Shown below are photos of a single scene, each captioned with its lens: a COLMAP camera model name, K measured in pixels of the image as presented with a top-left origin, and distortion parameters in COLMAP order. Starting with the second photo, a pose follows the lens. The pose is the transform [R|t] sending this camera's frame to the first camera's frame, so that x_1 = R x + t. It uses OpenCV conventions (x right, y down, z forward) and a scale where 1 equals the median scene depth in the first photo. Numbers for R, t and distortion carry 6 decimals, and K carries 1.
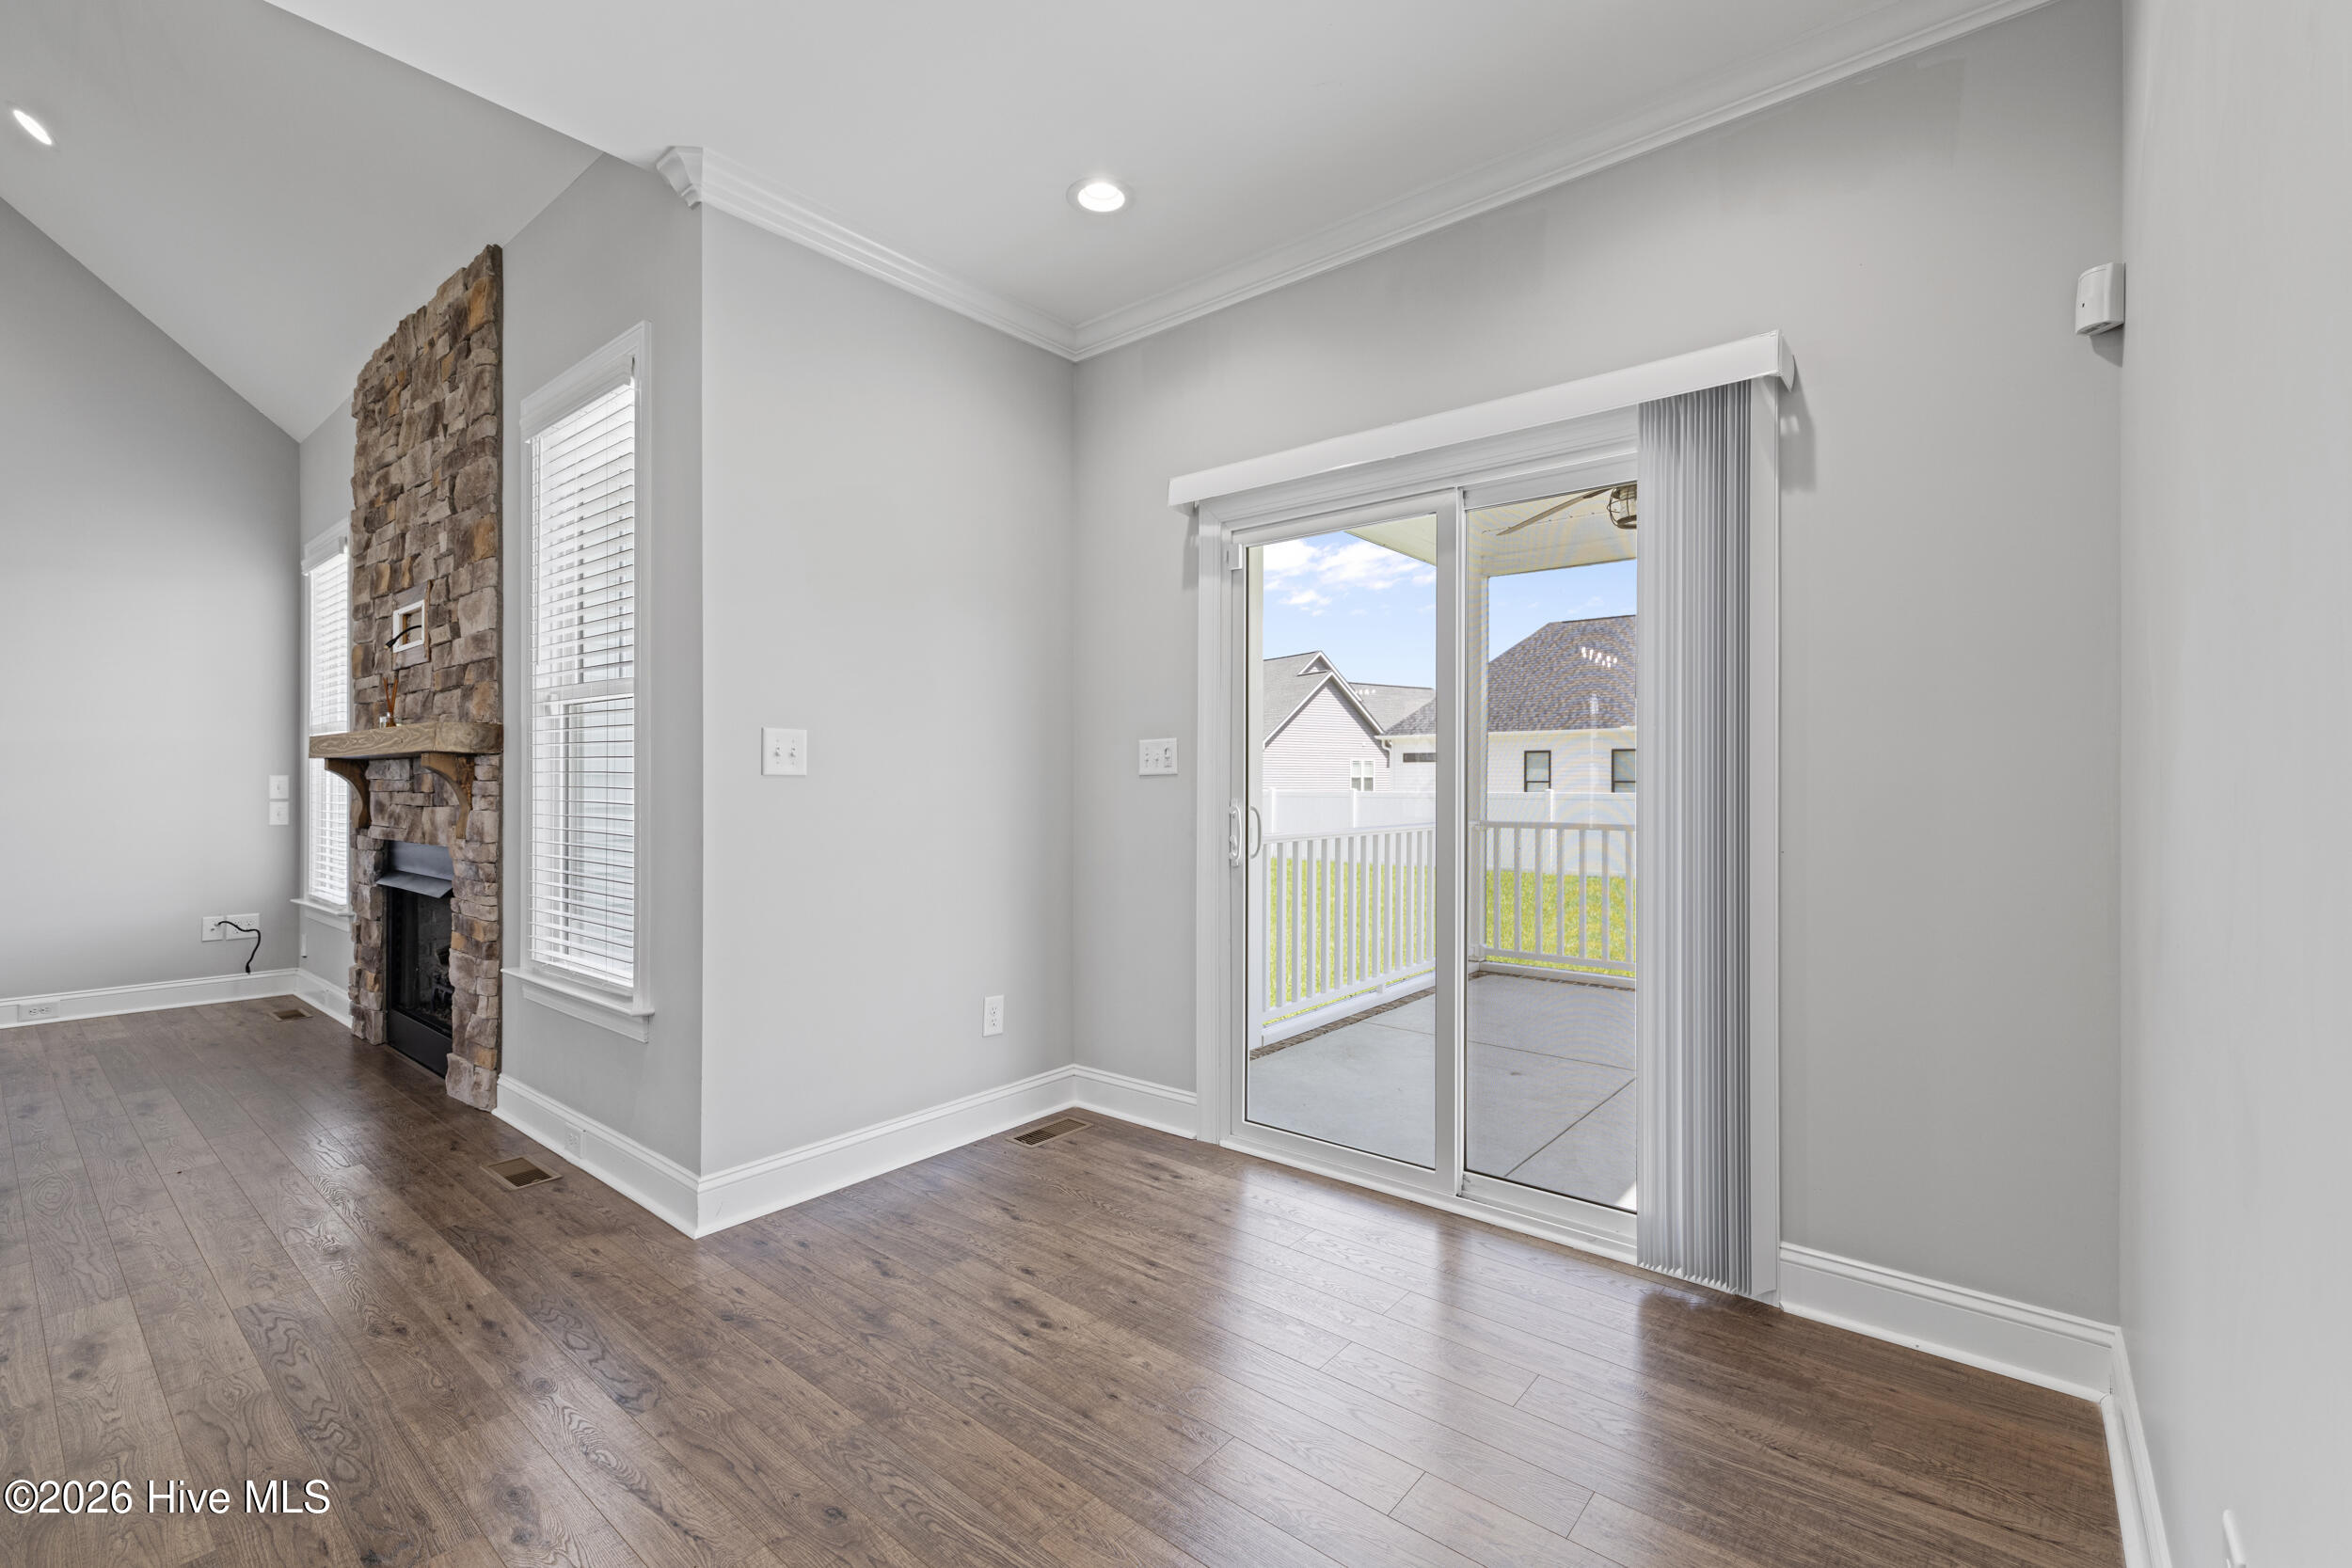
lens RADIAL K [[1020.1, 0, 1179.4], [0, 1020.1, 761.8], [0, 0, 1]] dist [0.001275, 0.001337]
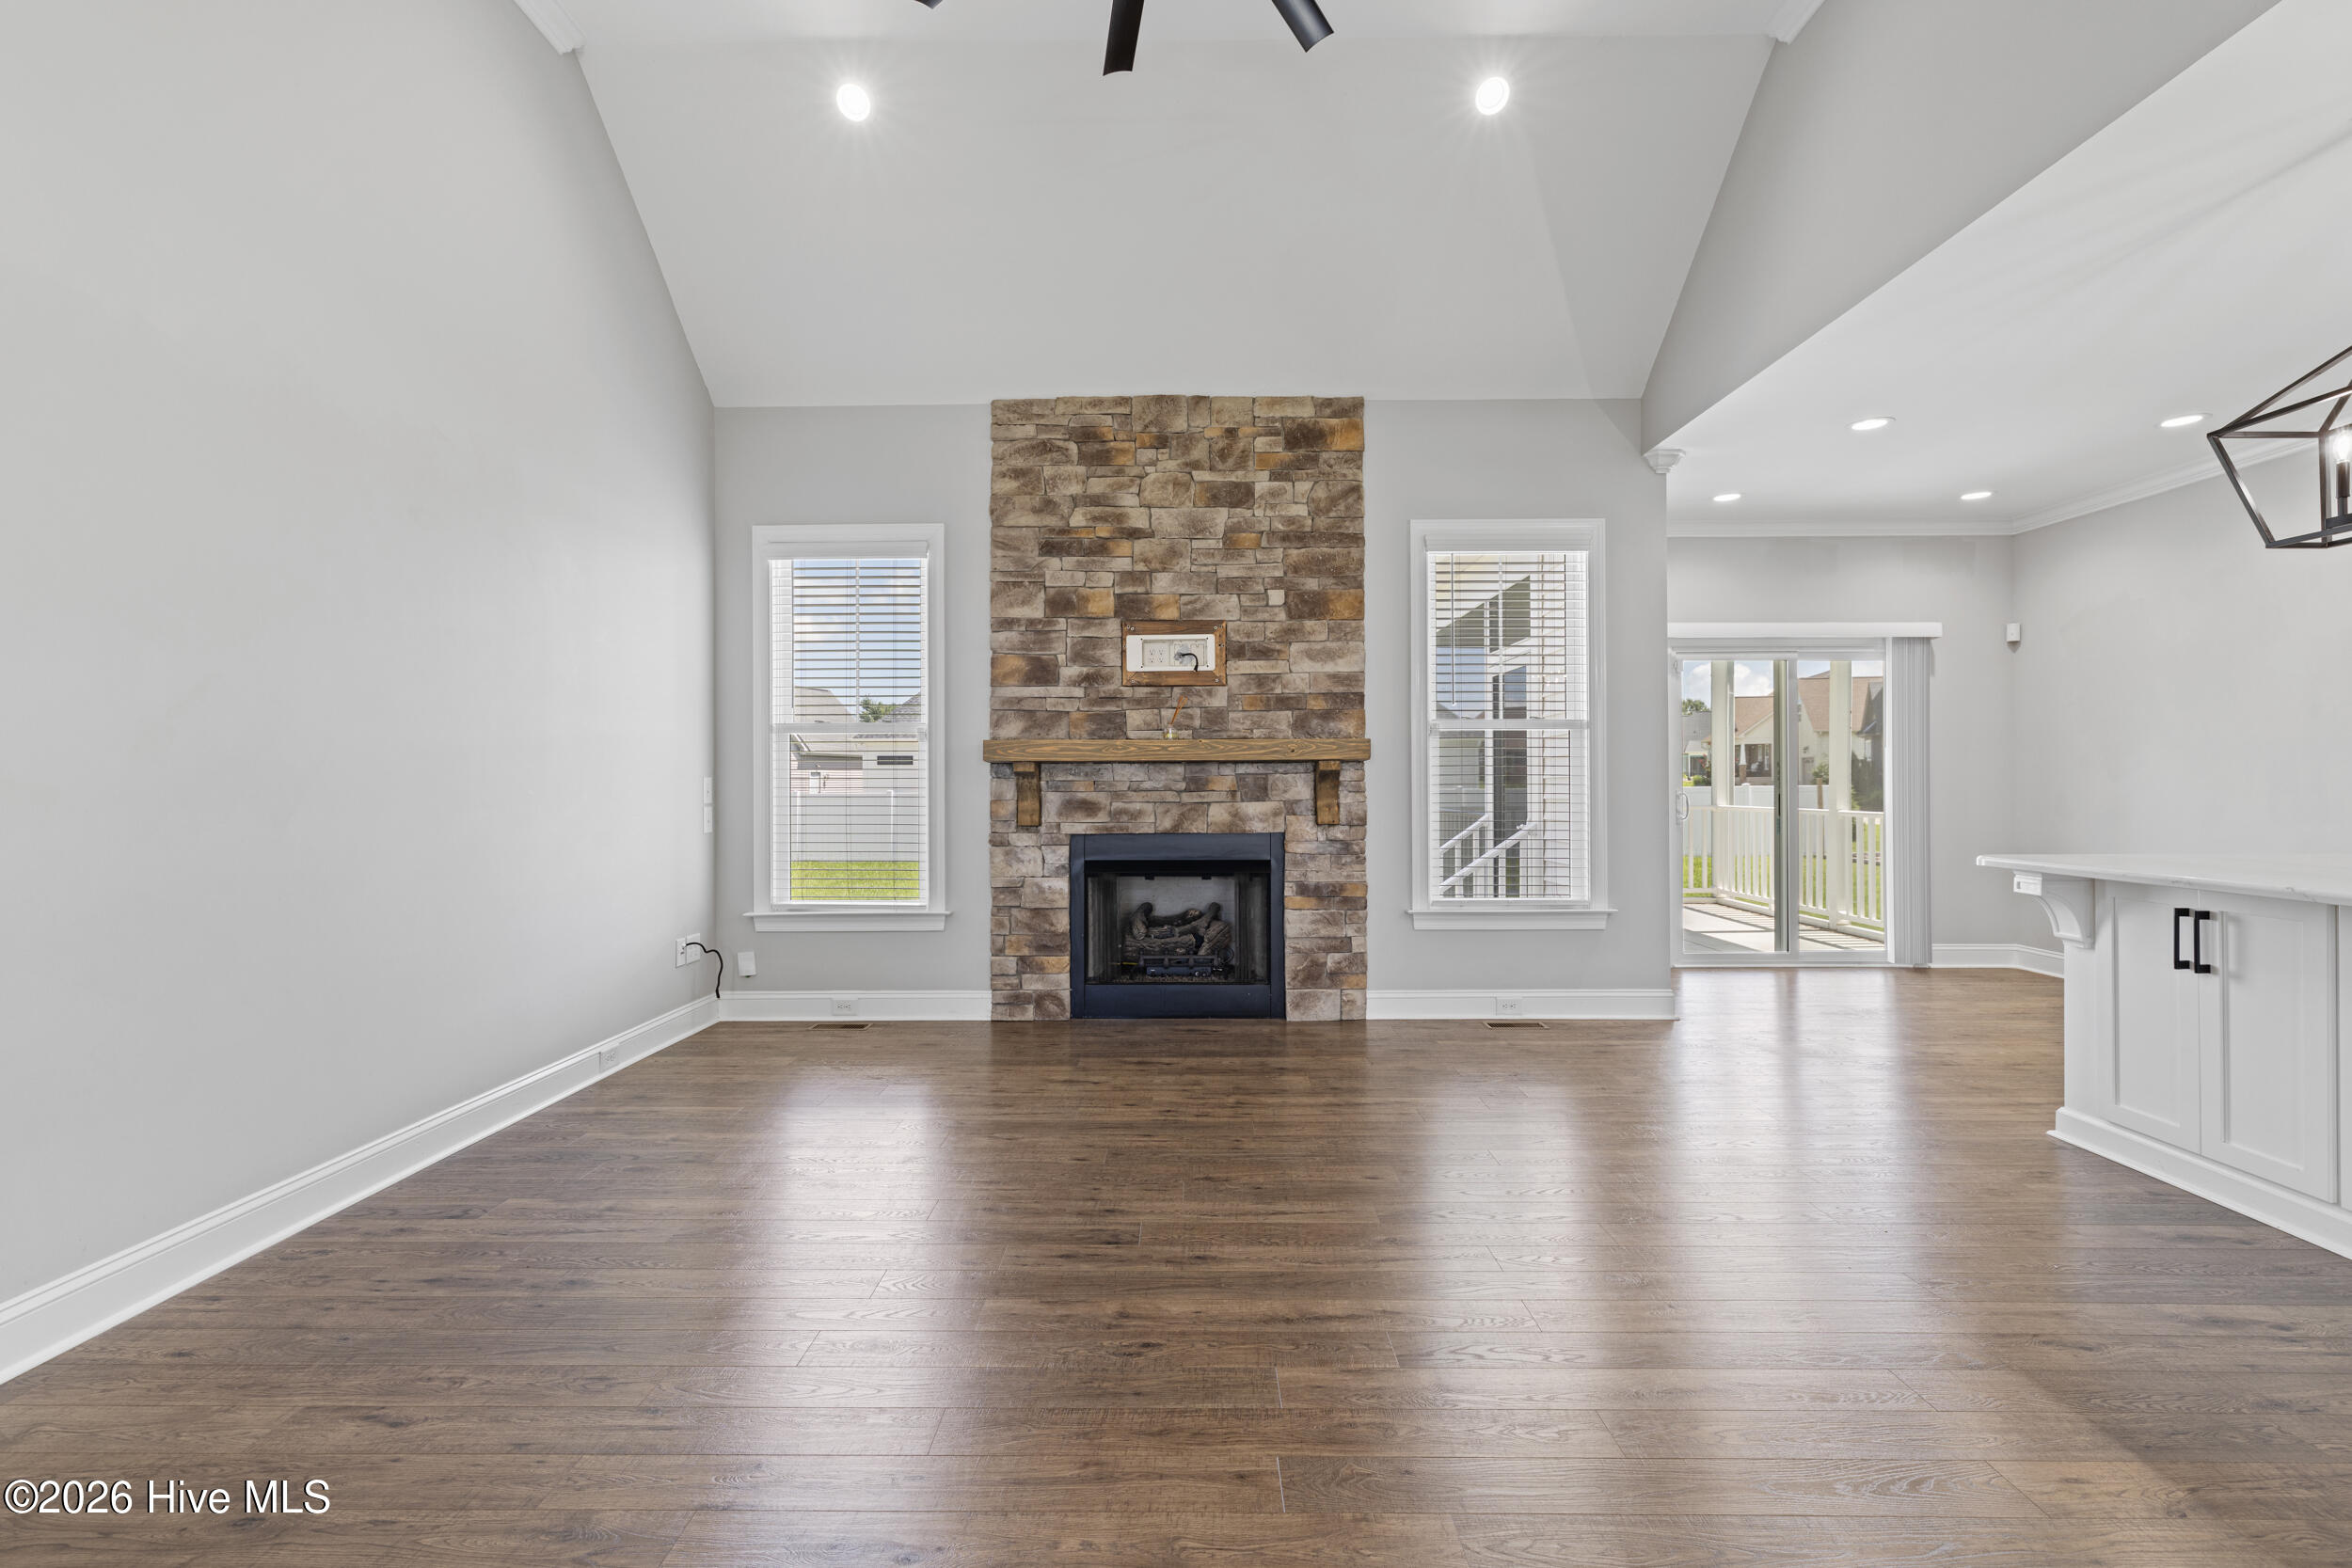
lens RADIAL K [[1008.3, 0, 1172.1], [0, 1008.3, 781.4], [0, 0, 1]] dist [0.000446, 0.001282]
pose [[0.777457, 0.003262, 0.628928, -2.188380], [-0.003503, 0.999993, -0.000857, 0.025235], [-0.628926, -0.001537, 0.777463, 0.119638]]
